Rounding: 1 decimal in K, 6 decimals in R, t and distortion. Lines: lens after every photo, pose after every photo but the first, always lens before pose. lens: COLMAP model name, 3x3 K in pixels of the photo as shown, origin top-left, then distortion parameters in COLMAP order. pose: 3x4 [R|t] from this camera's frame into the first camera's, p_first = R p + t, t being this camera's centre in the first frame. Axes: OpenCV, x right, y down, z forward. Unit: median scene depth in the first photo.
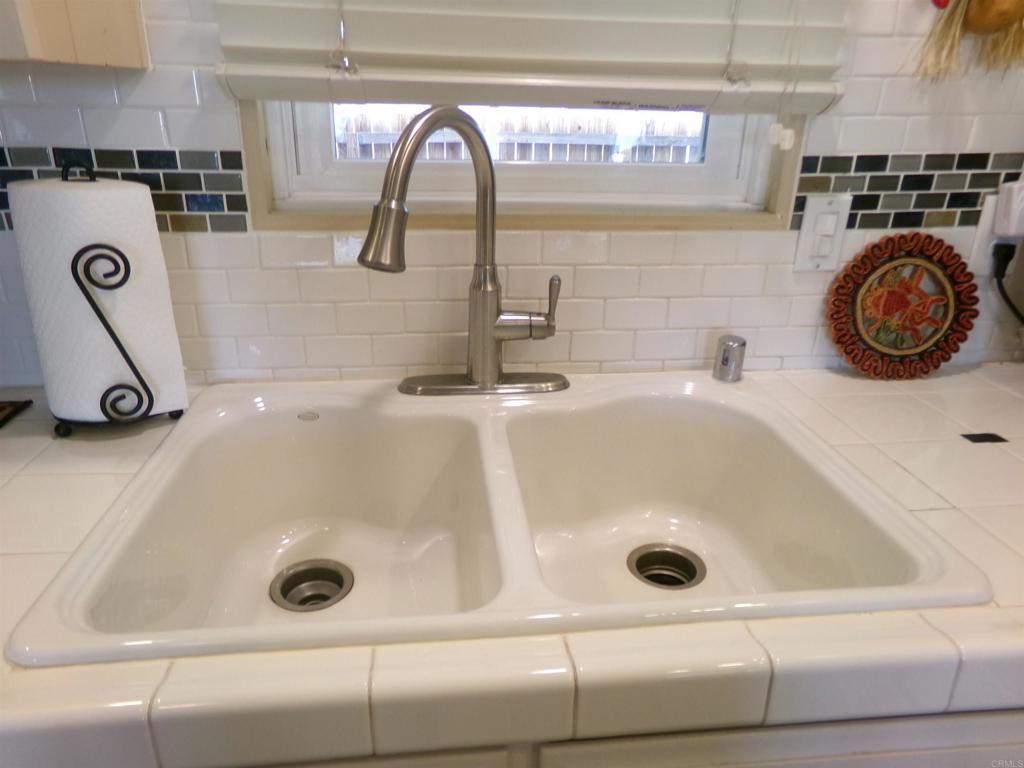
lens RADIAL K [[708.1, 0, 511.3], [0, 708.1, 393.7], [0, 0, 1]] dist [0.028719, 0.003399]
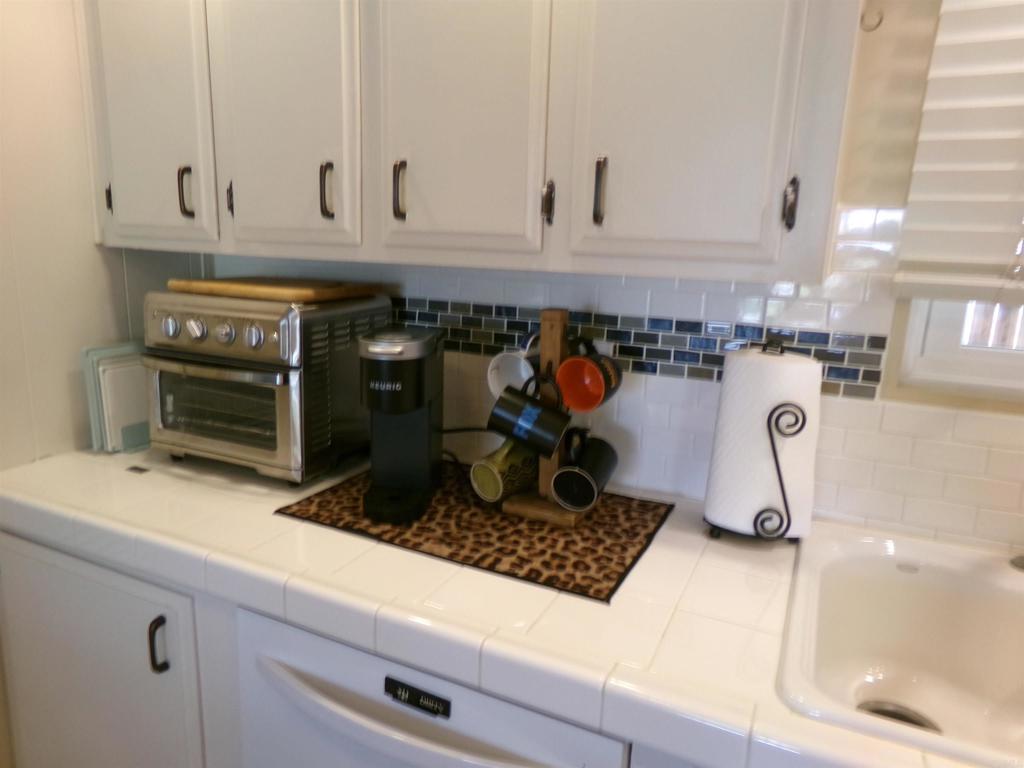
lens RADIAL K [[701.7, 0, 509.4], [0, 701.7, 391.1], [0, 0, 1]] dist [-0.105100, 0.149376]
pose [[0.840186, 0.125816, -0.527502, -0.265538], [-0.219307, 0.968456, -0.118314, 0.027547], [0.495976, 0.215090, 0.841275, -0.262190]]
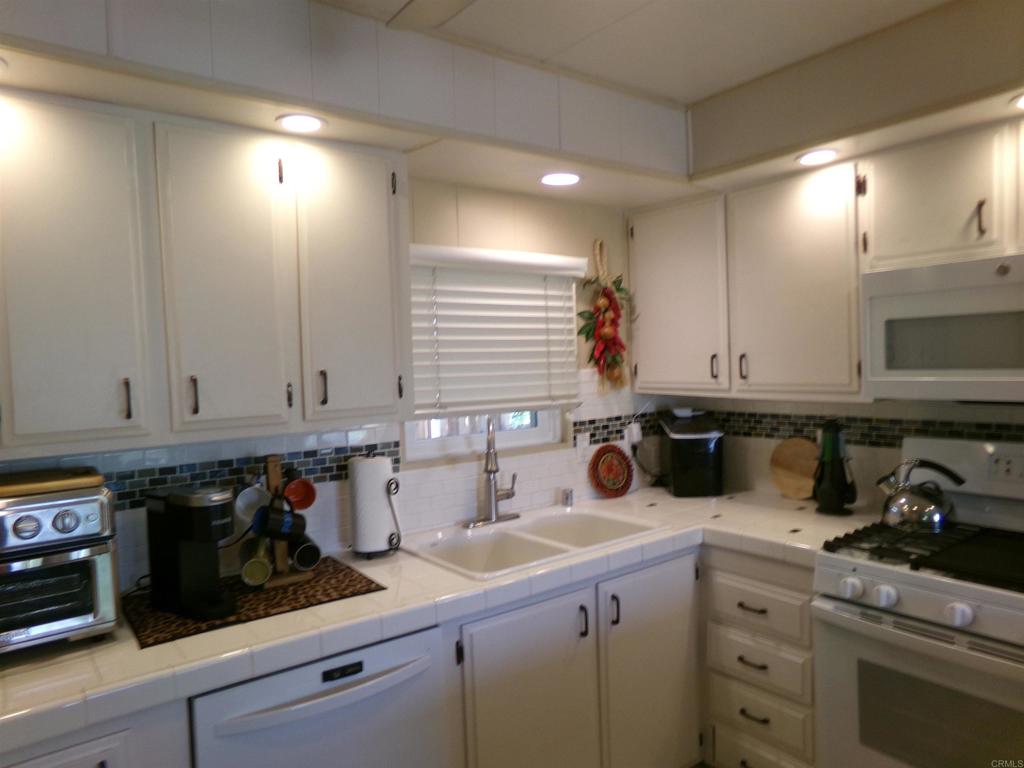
lens RADIAL K [[708.1, 0, 511.3], [0, 708.1, 393.7], [0, 0, 1]] dist [0.028719, 0.003399]
pose [[0.857351, -0.070134, 0.509932, -1.207788], [0.237570, 0.932762, -0.271139, 0.260415], [-0.456628, 0.353606, 0.816366, -1.197751]]
